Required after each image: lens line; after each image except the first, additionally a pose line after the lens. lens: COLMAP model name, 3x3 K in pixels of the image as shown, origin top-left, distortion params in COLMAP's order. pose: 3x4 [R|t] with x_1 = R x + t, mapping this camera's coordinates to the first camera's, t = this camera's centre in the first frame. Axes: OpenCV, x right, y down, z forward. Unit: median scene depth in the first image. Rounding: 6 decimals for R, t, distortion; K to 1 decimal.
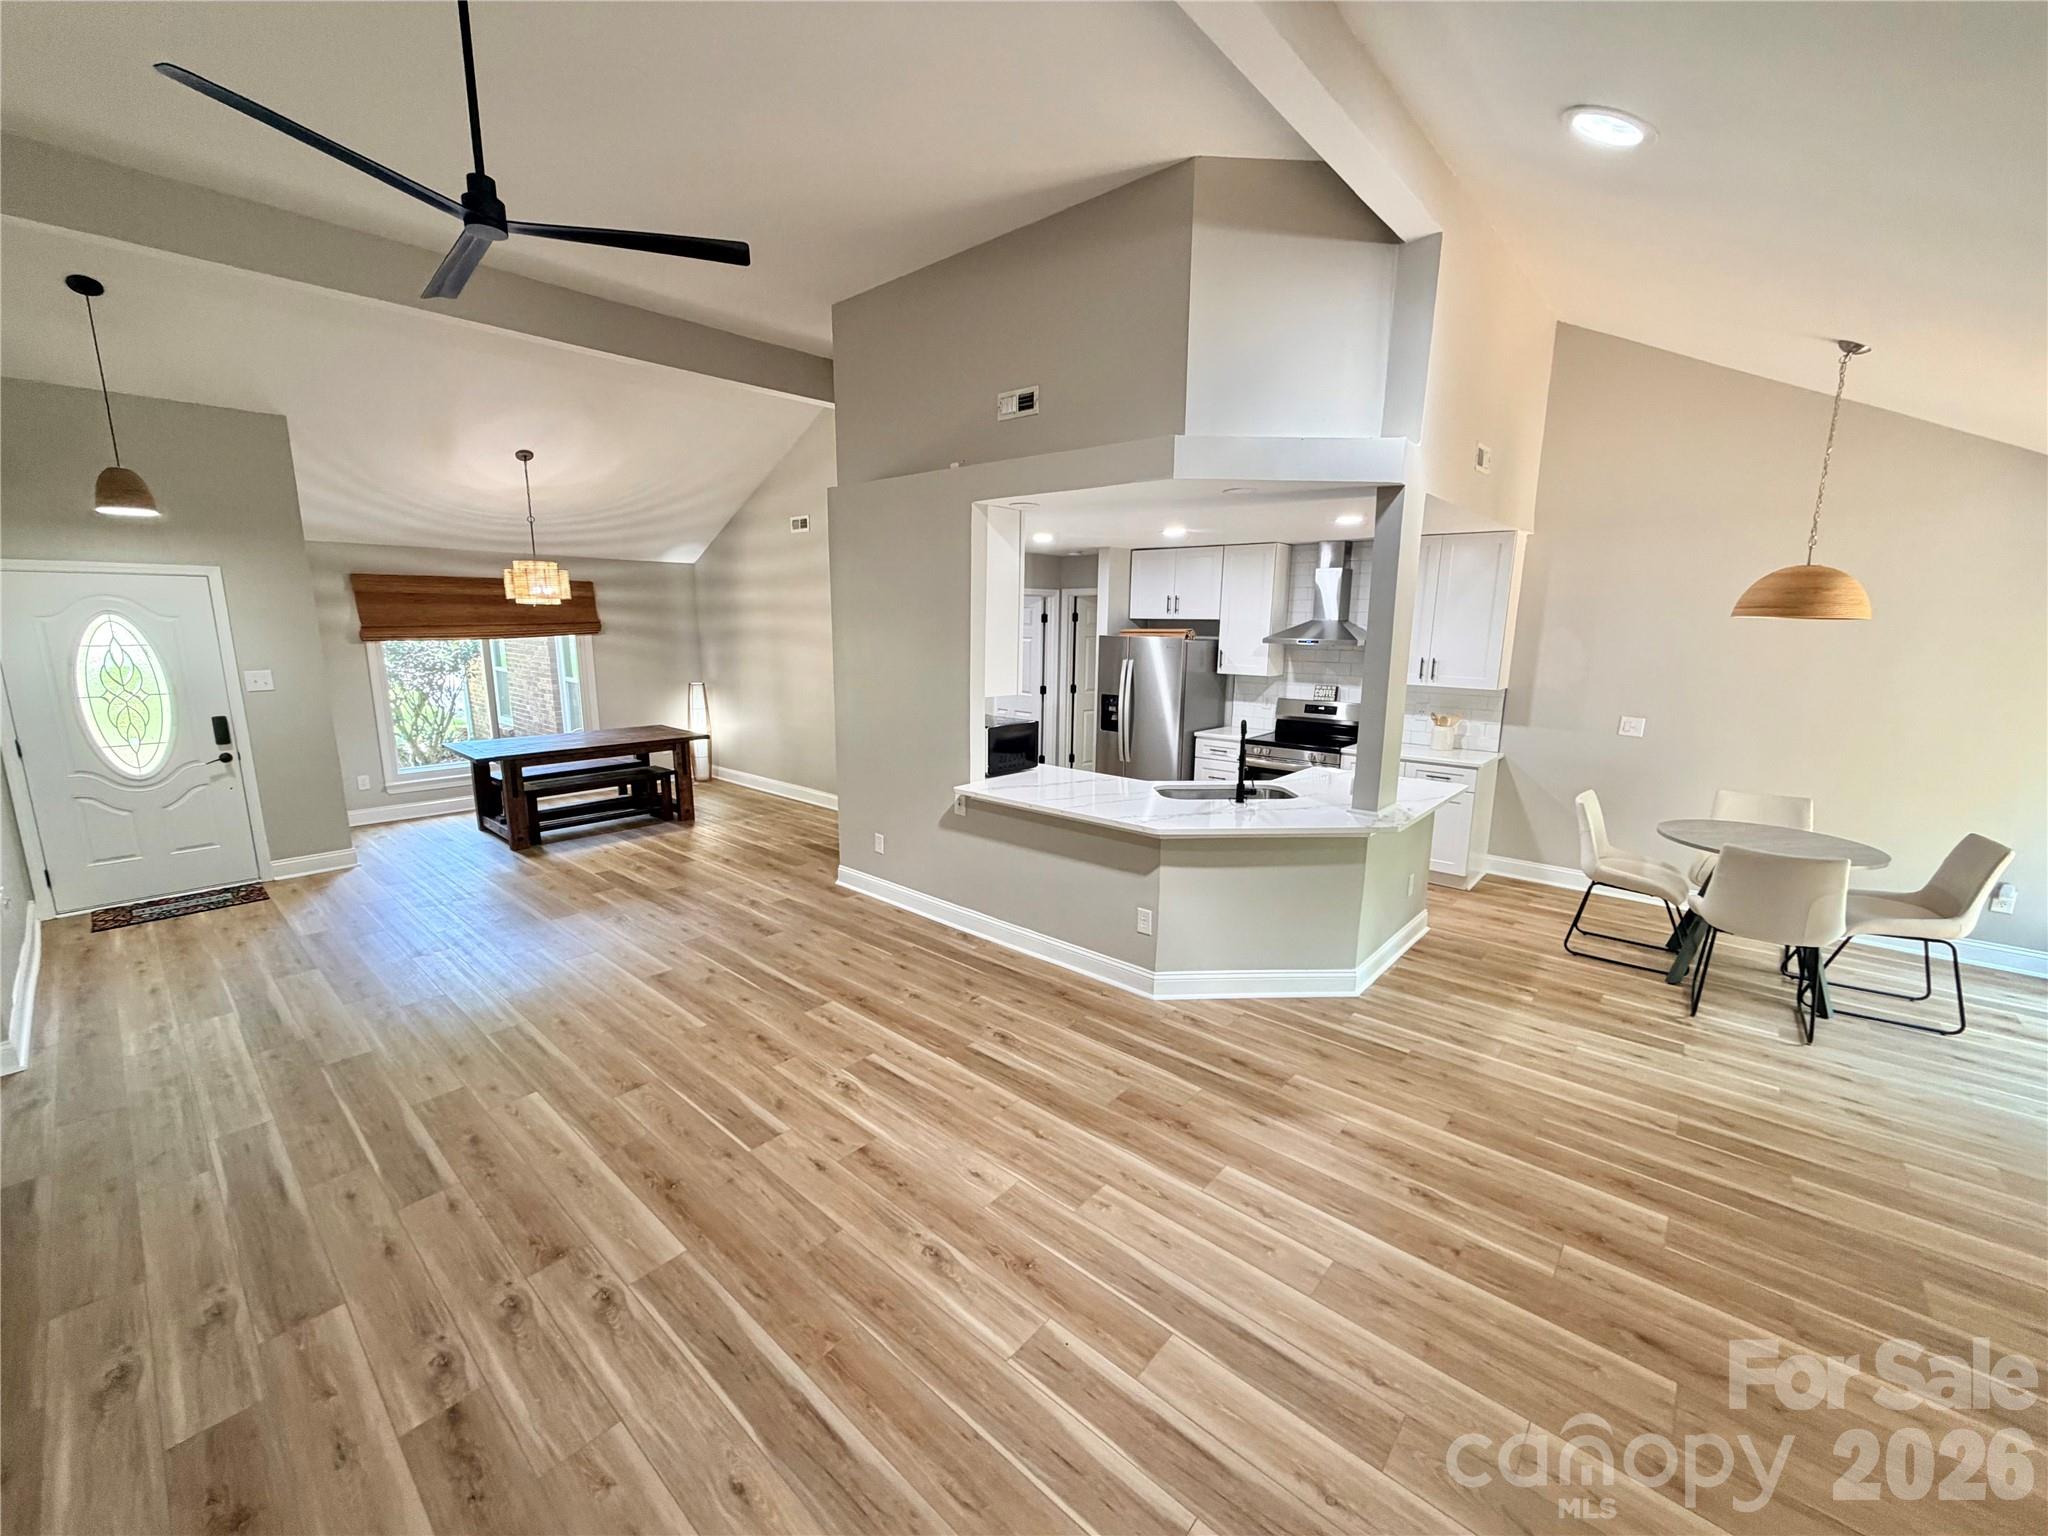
lens RADIAL K [[816.8, 0, 1018.3], [0, 816.8, 772.9], [0, 0, 1]] dist [0.000818, -0.000227]
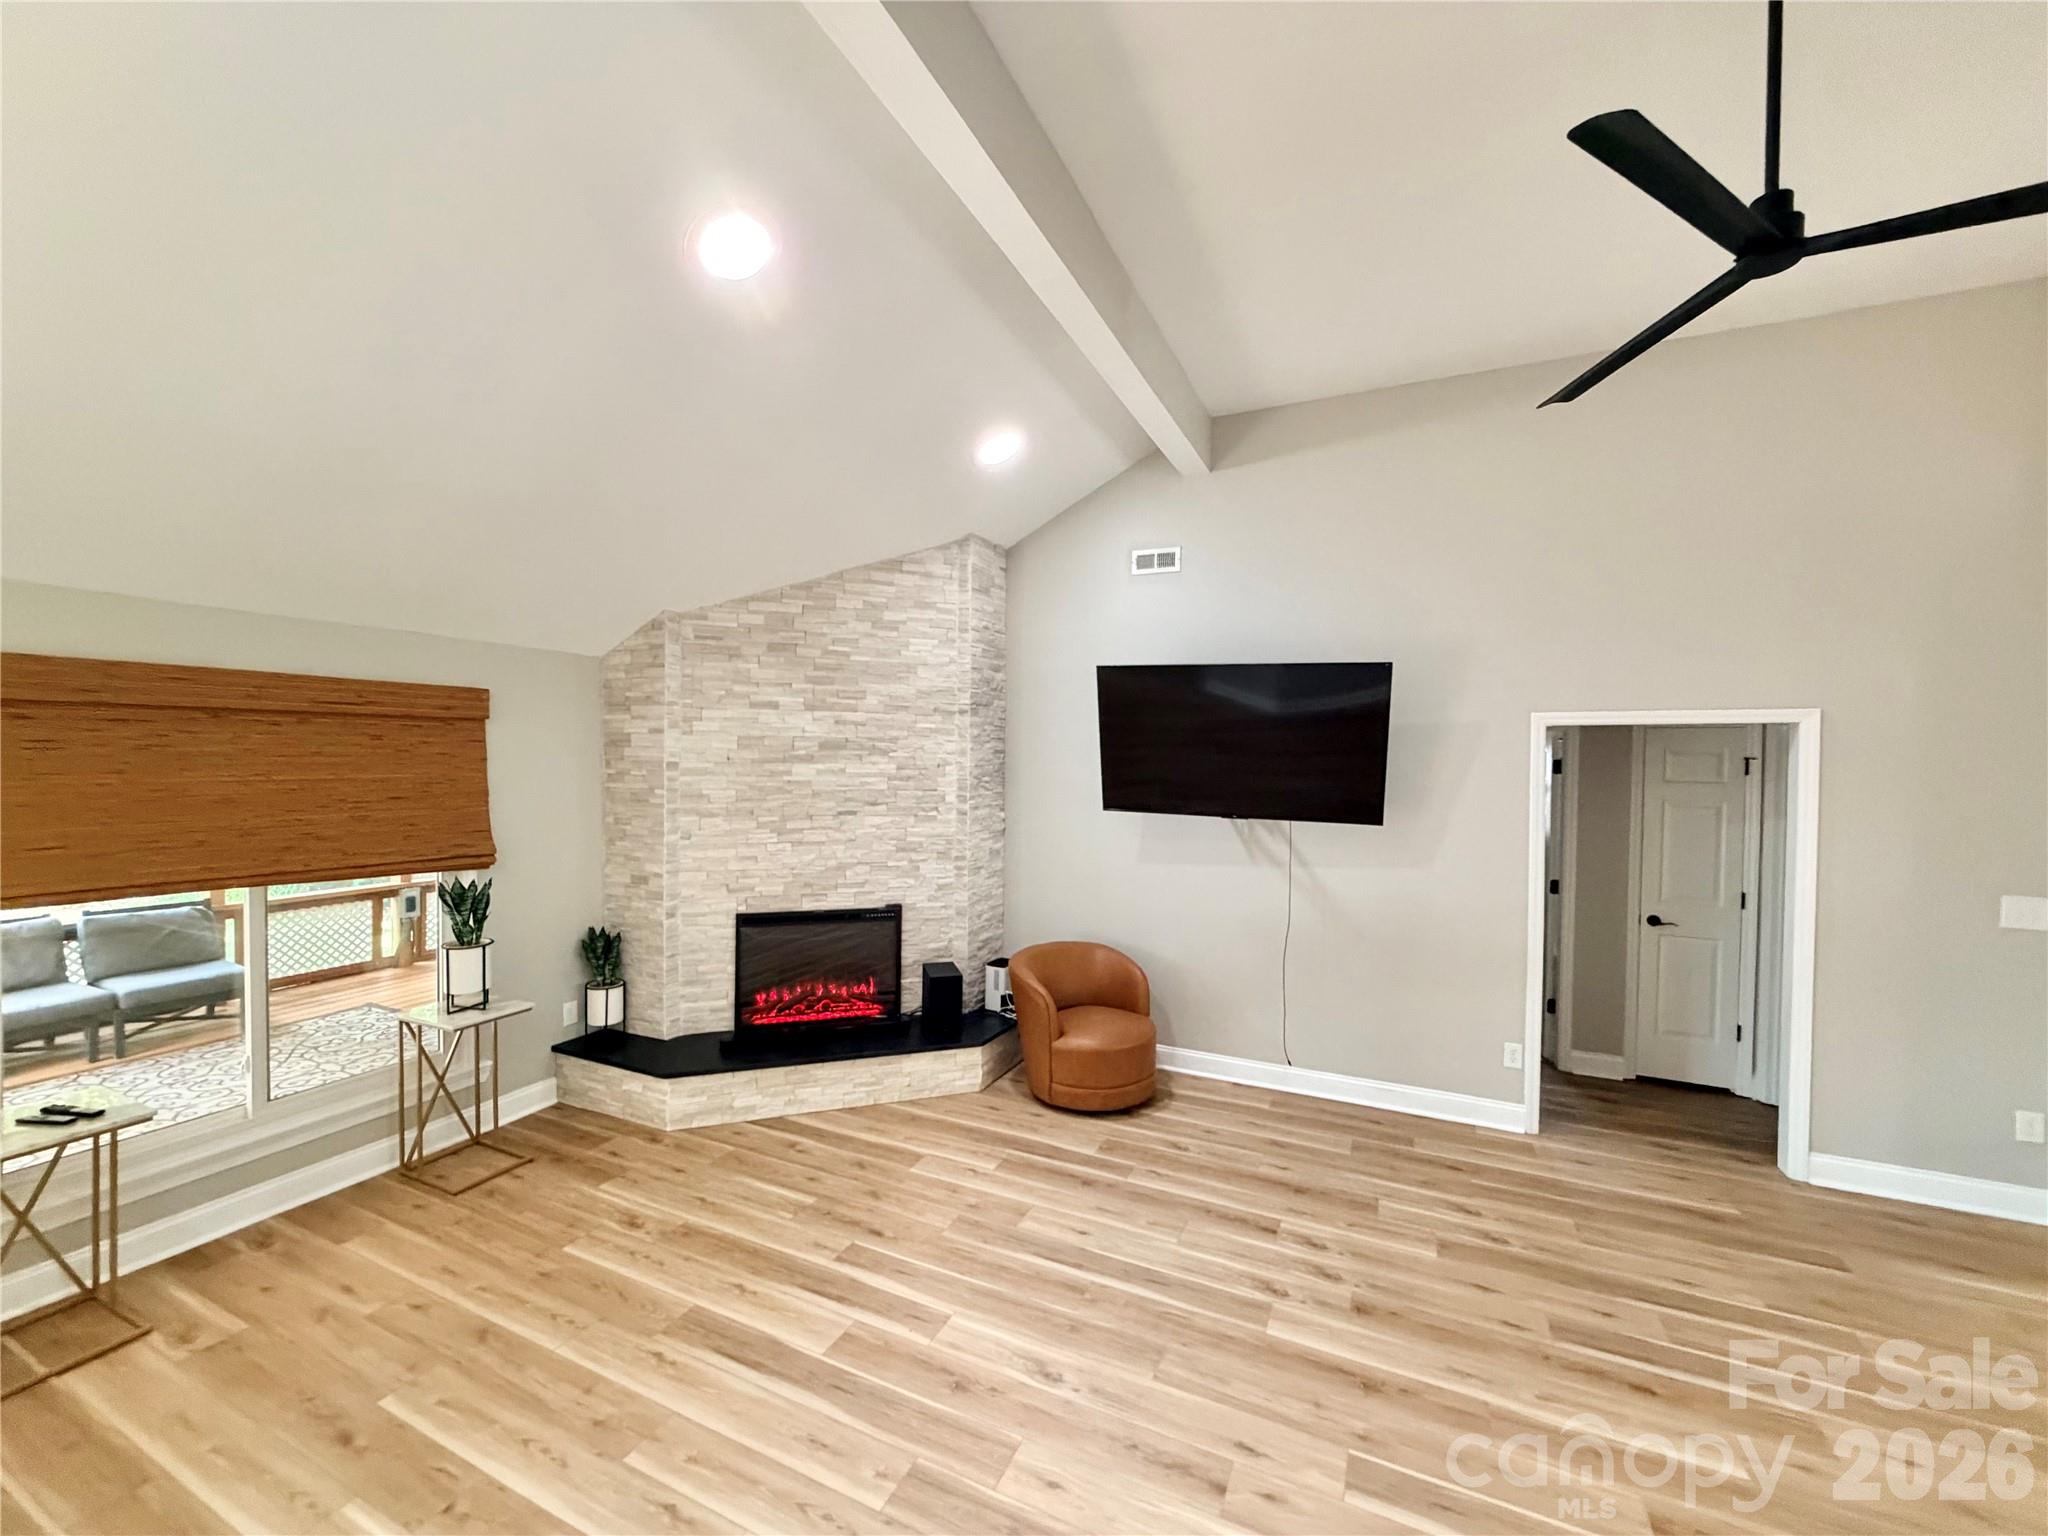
lens RADIAL K [[816.8, 0, 1018.0], [0, 816.8, 771.3], [0, 0, 1]] dist [0.000818, -0.000227]
pose [[-0.961661, -0.015221, -0.273818, 0.088350], [-0.070878, 0.978330, 0.194543, -0.134393], [0.264923, 0.206493, -0.941900, 0.704382]]
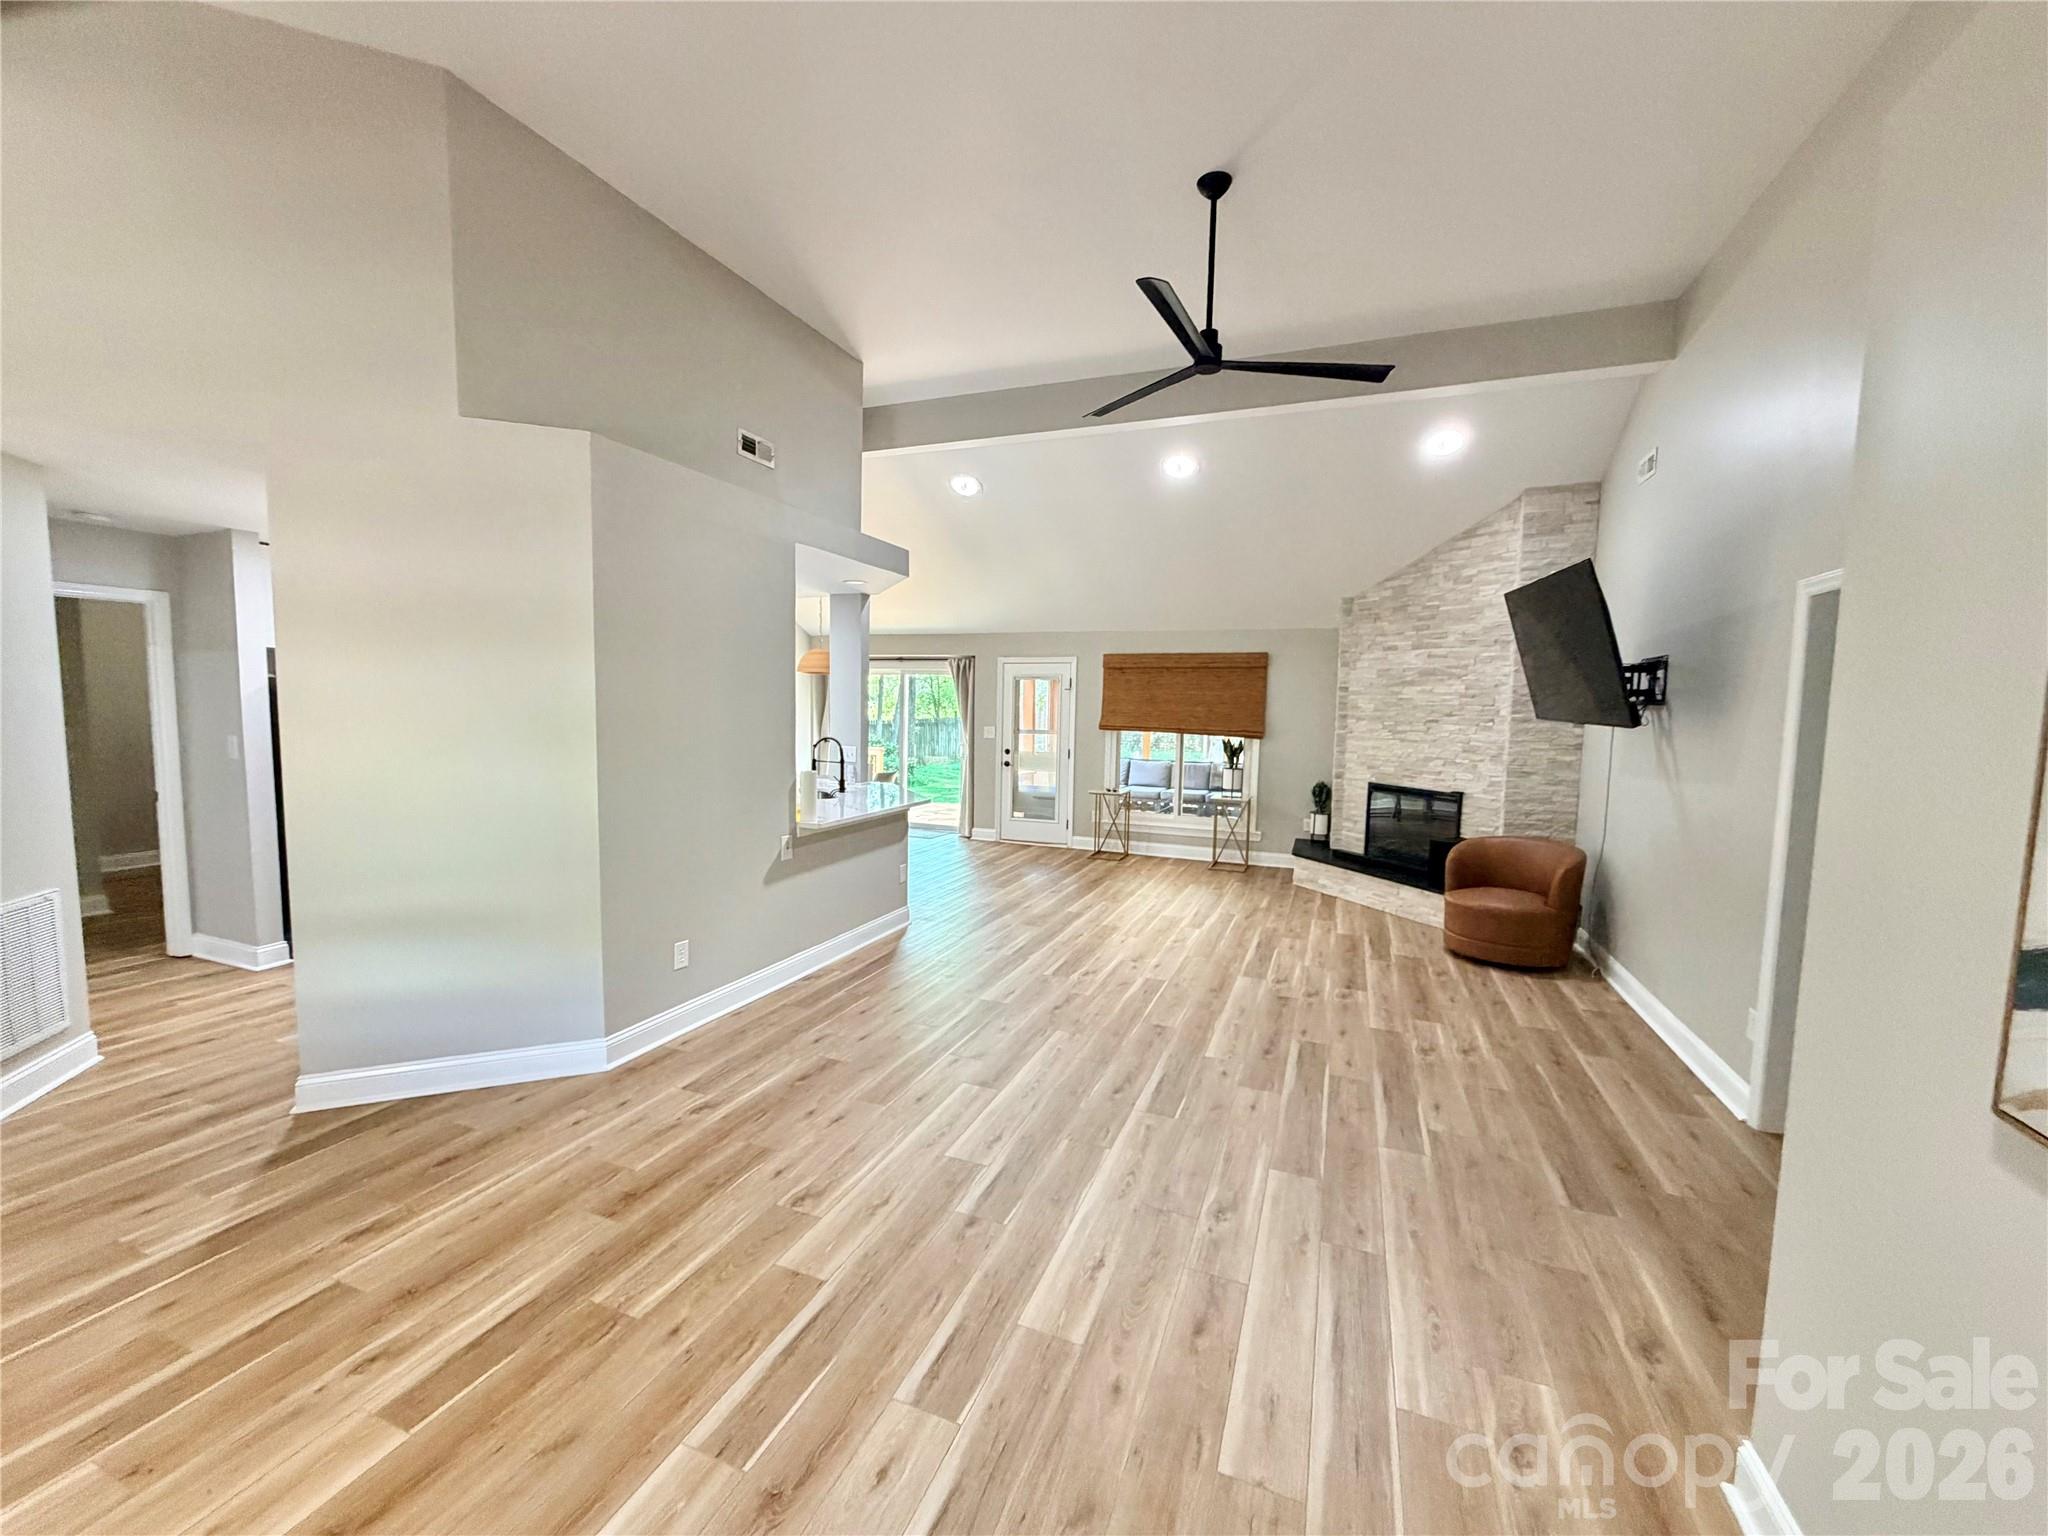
lens RADIAL K [[816.8, 0, 1019.5], [0, 816.8, 773.8], [0, 0, 1]] dist [0.000818, -0.000227]
pose [[-0.335623, -0.095209, 0.937172, -0.814487], [0.154895, 0.975759, 0.154601, -0.117845], [-0.929174, 0.197051, -0.312740, 0.802044]]
